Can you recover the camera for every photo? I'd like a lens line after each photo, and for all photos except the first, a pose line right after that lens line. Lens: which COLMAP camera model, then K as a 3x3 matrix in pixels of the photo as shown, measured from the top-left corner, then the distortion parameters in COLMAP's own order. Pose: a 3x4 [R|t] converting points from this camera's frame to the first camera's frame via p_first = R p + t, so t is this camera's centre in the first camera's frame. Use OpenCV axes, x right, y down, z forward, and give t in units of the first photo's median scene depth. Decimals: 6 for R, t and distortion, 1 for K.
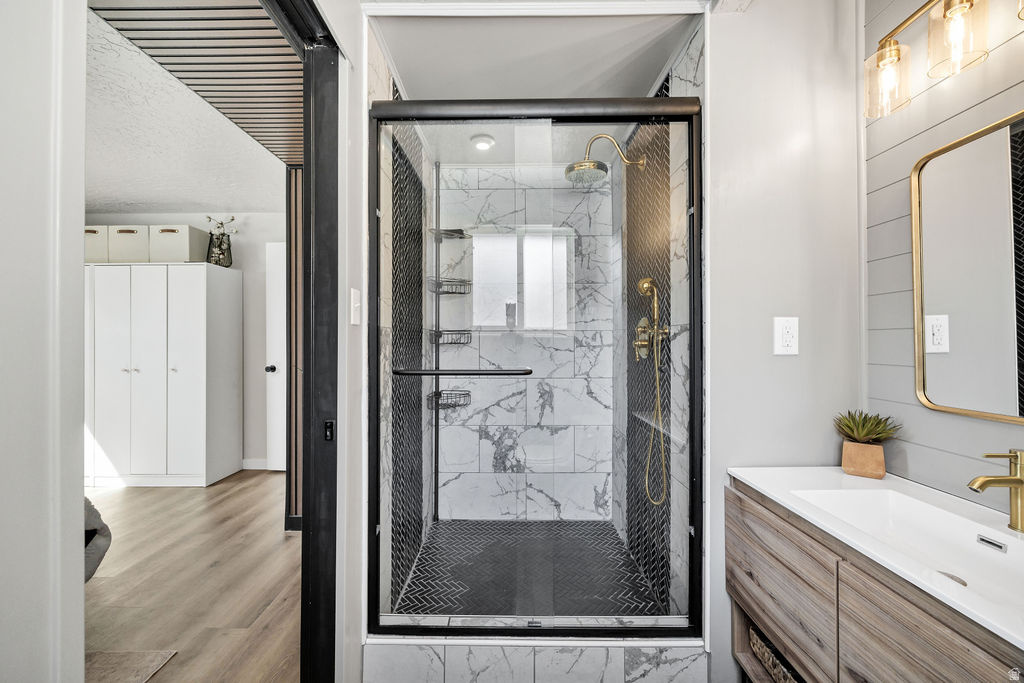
lens RADIAL K [[397.8, 0, 512.8], [0, 397.8, 339.6], [0, 0, 1]] dist [0.001028, 0.000091]
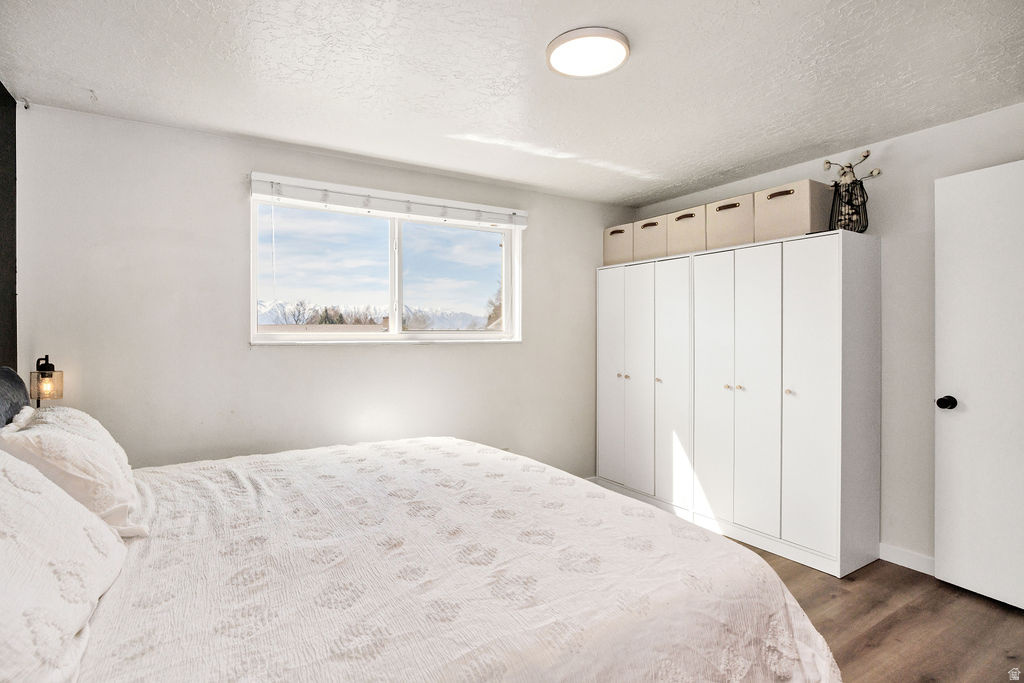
lens RADIAL K [[531.1, 0, 508.0], [0, 531.1, 340.9], [0, 0, 1]] dist [-0.006268, -0.001007]
pose [[0.547744, 0.008779, -0.836600, -0.326108], [-0.001953, 0.999956, 0.009214, -0.019326], [0.836644, -0.003414, 0.547737, 0.077131]]
